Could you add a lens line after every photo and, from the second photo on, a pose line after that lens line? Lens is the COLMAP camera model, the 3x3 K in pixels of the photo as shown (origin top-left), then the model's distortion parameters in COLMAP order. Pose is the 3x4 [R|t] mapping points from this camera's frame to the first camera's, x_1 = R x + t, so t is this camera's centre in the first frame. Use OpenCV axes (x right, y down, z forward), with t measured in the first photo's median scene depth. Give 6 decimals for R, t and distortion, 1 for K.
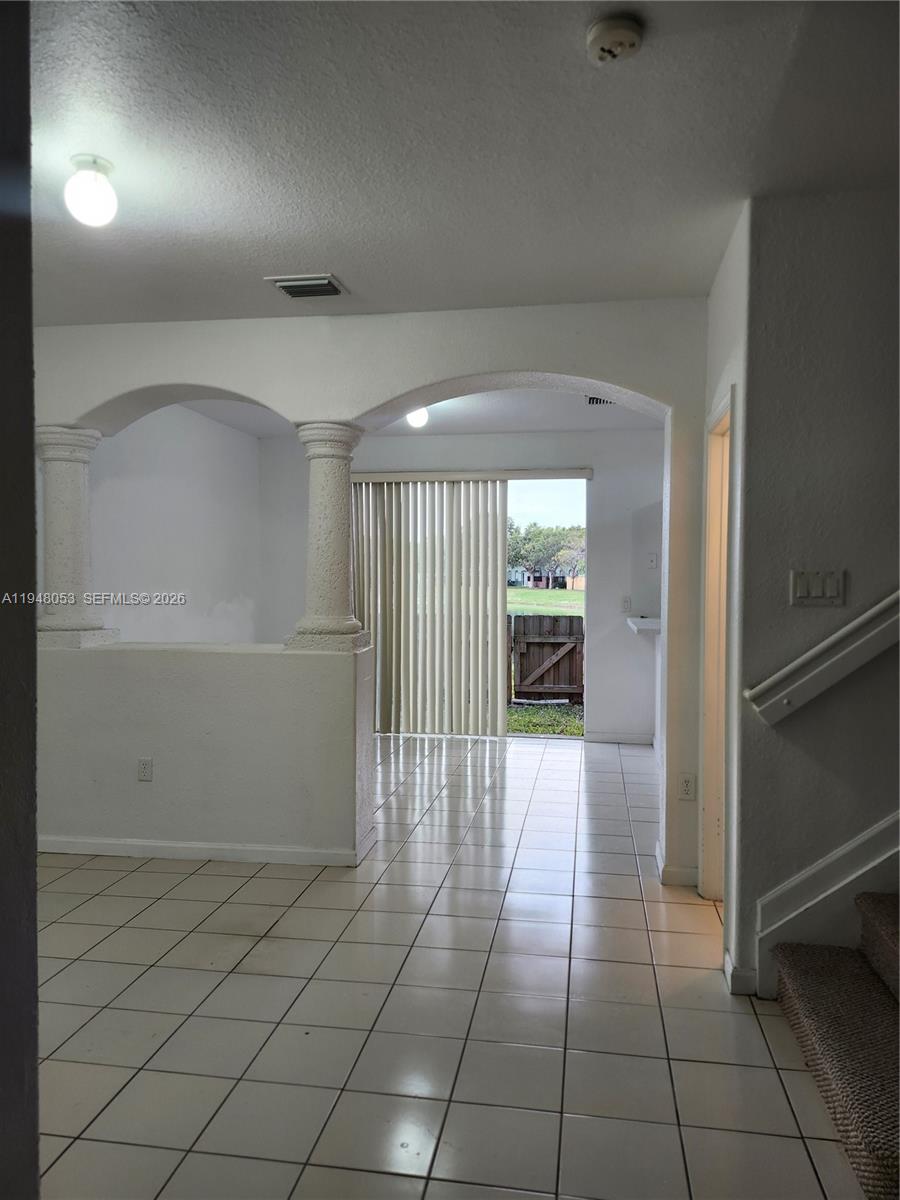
lens RADIAL K [[808.5, 0, 448.9], [0, 808.5, 598.9], [0, 0, 1]] dist [-0.002383, -0.000071]
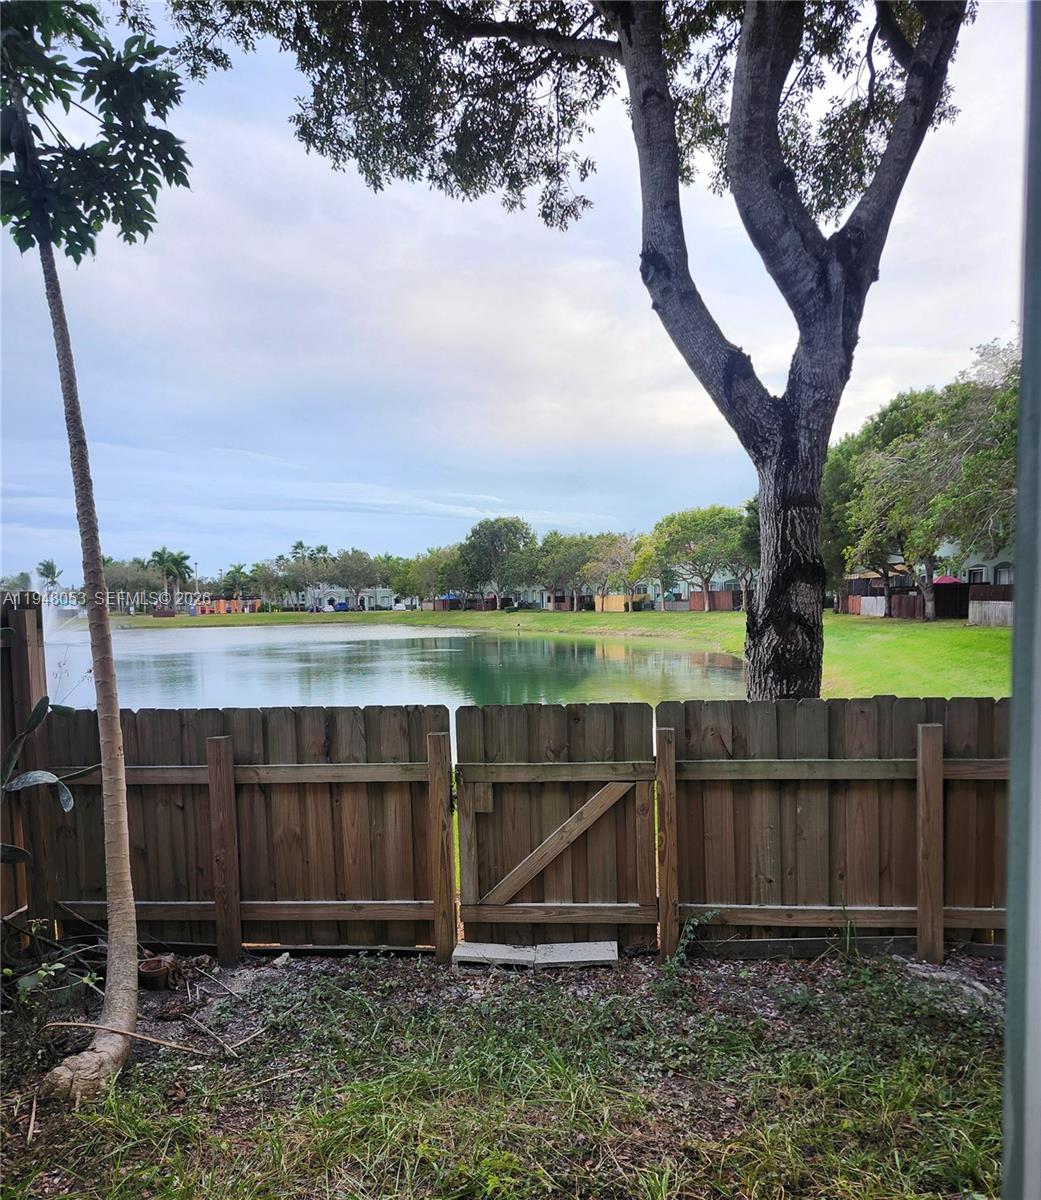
lens RADIAL K [[955.4, 0, 518.4], [0, 955.4, 600.4], [0, 0, 1]] dist [0.004947, 0.000739]
pose [[0.997588, -0.025023, 0.064748, 0.081184], [0.026671, 0.999339, -0.024721, -0.014566], [-0.064086, 0.026388, 0.997595, 0.576614]]
